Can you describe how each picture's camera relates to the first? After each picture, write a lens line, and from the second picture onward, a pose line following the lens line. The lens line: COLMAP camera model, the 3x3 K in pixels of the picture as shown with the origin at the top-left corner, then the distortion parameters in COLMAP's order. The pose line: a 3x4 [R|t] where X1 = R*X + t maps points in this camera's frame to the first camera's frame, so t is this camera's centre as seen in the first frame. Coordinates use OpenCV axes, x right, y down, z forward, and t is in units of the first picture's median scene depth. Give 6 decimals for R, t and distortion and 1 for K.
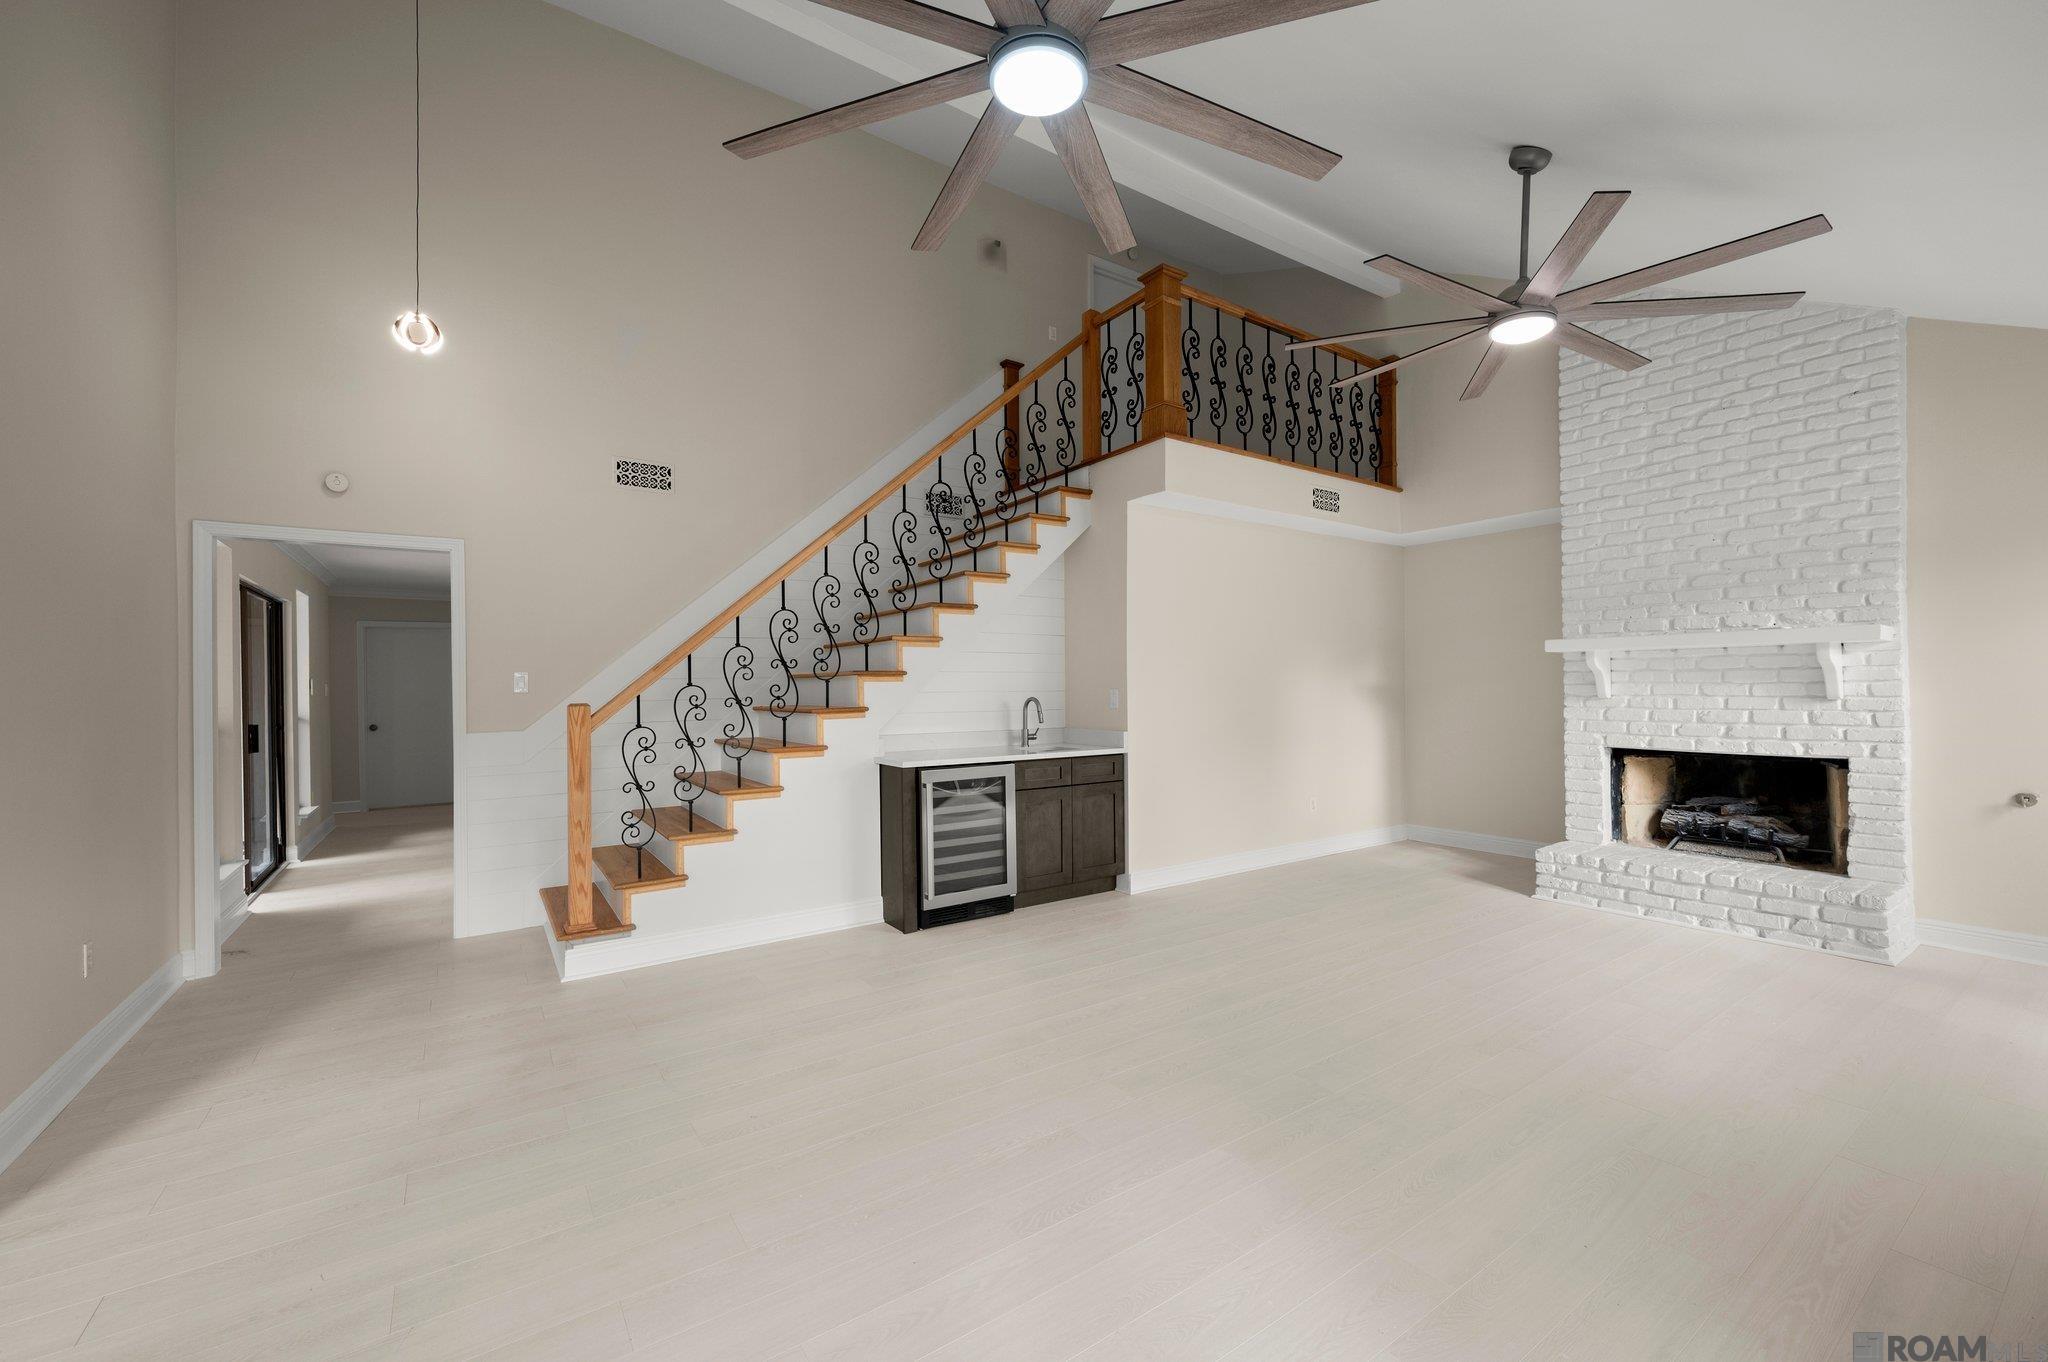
lens RADIAL K [[827.0, 0, 1029.4], [0, 827.0, 686.6], [0, 0, 1]] dist [0.001465, -0.000167]
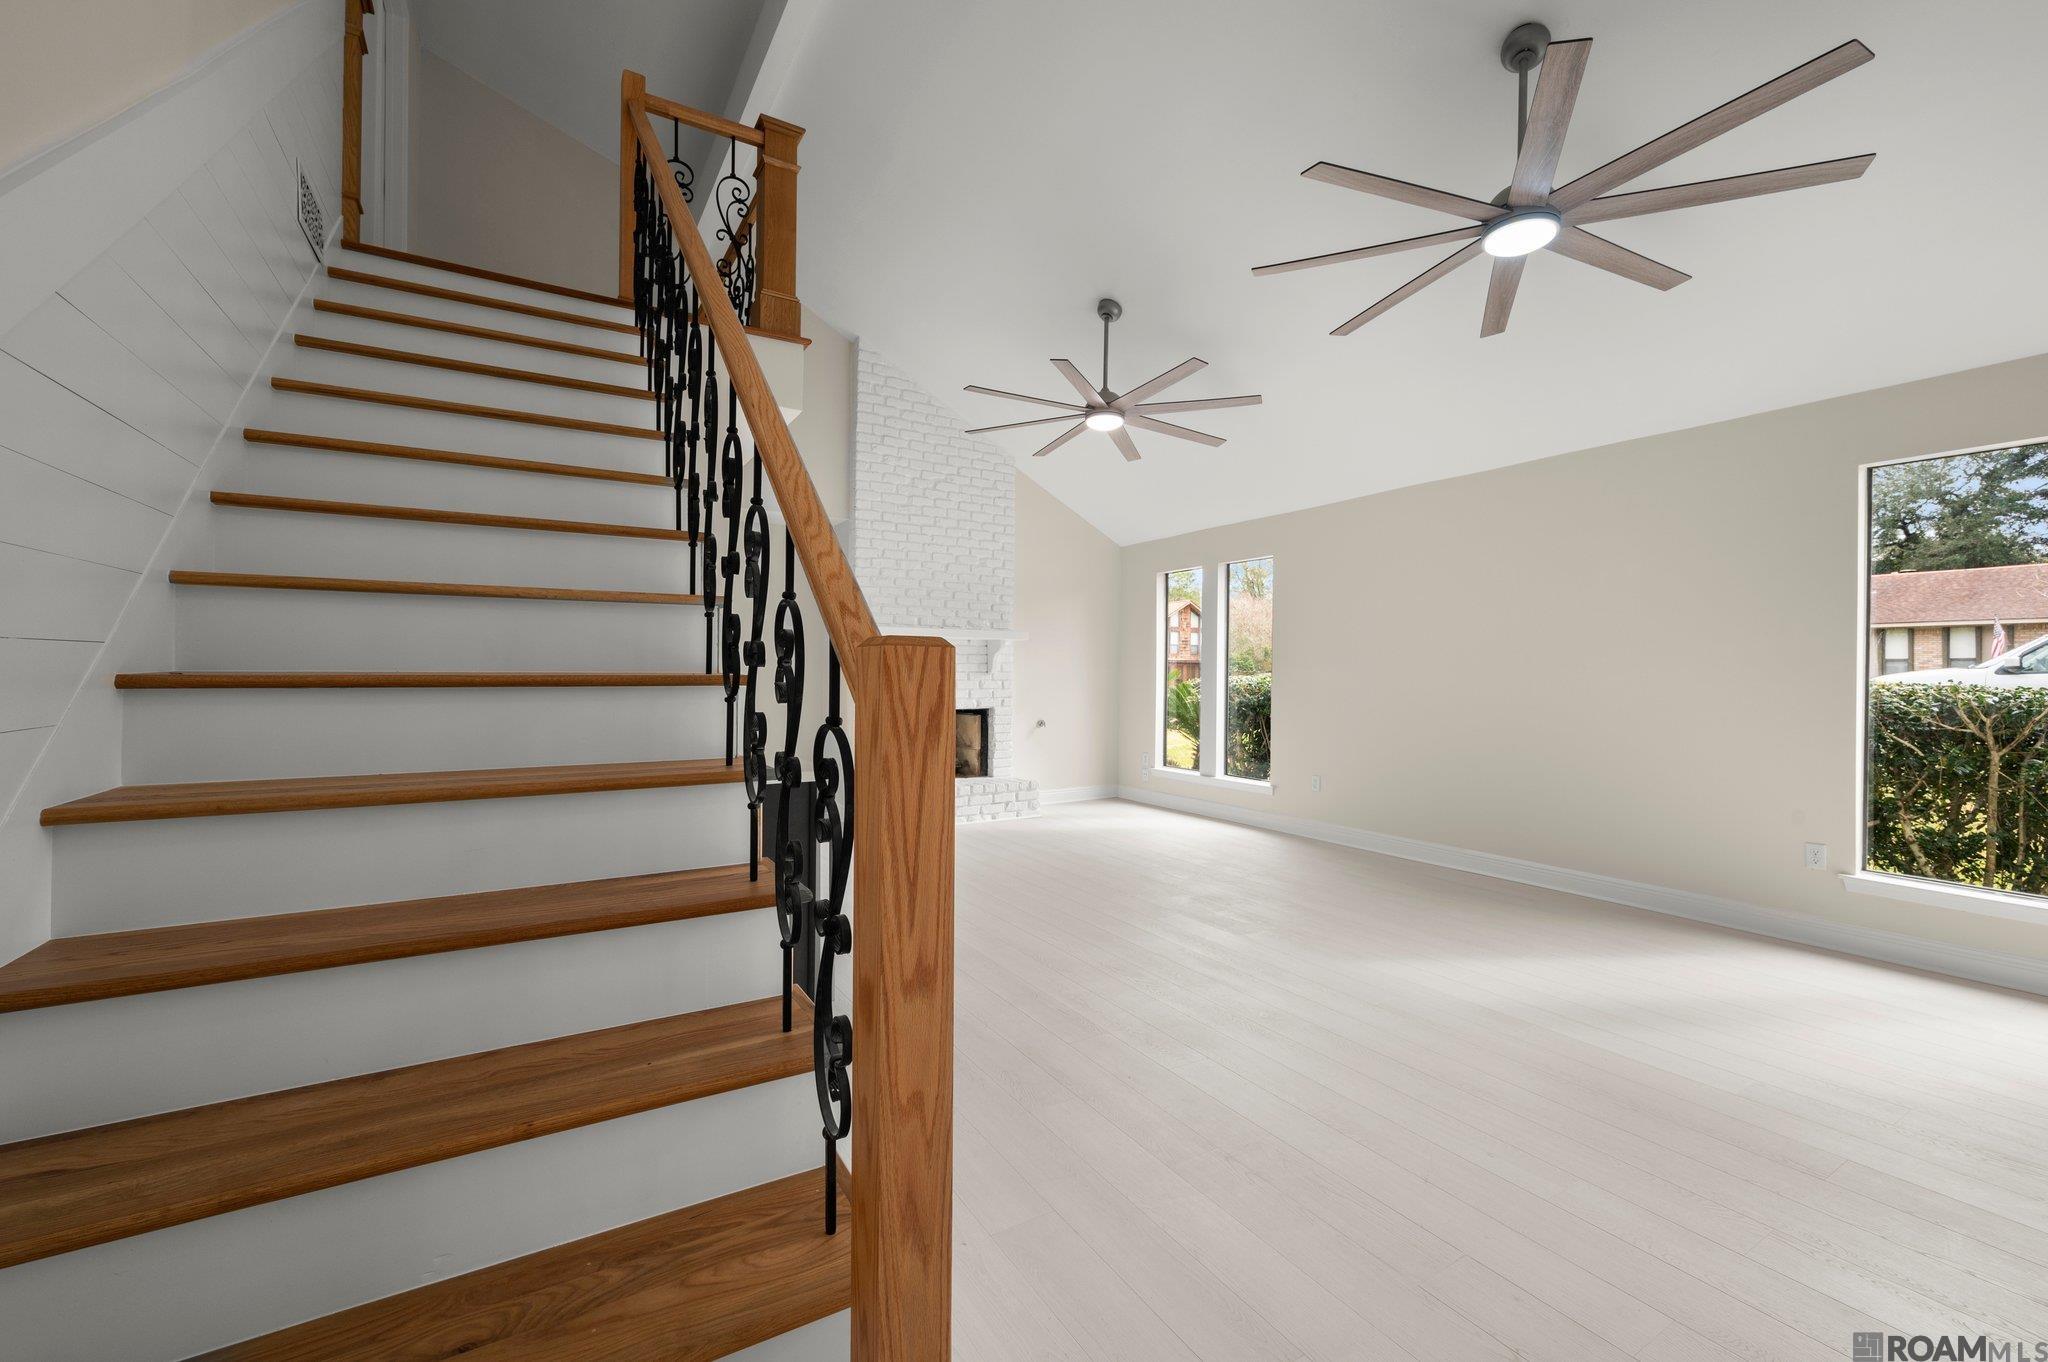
lens RADIAL K [[827.0, 0, 1022.8], [0, 827.0, 671.6], [0, 0, 1]] dist [0.001465, -0.000167]
pose [[0.060490, 0.009916, 0.998120, -0.718250], [-0.004195, 0.999944, -0.009679, 0.027749], [-0.998160, -0.003602, 0.060528, 0.832221]]
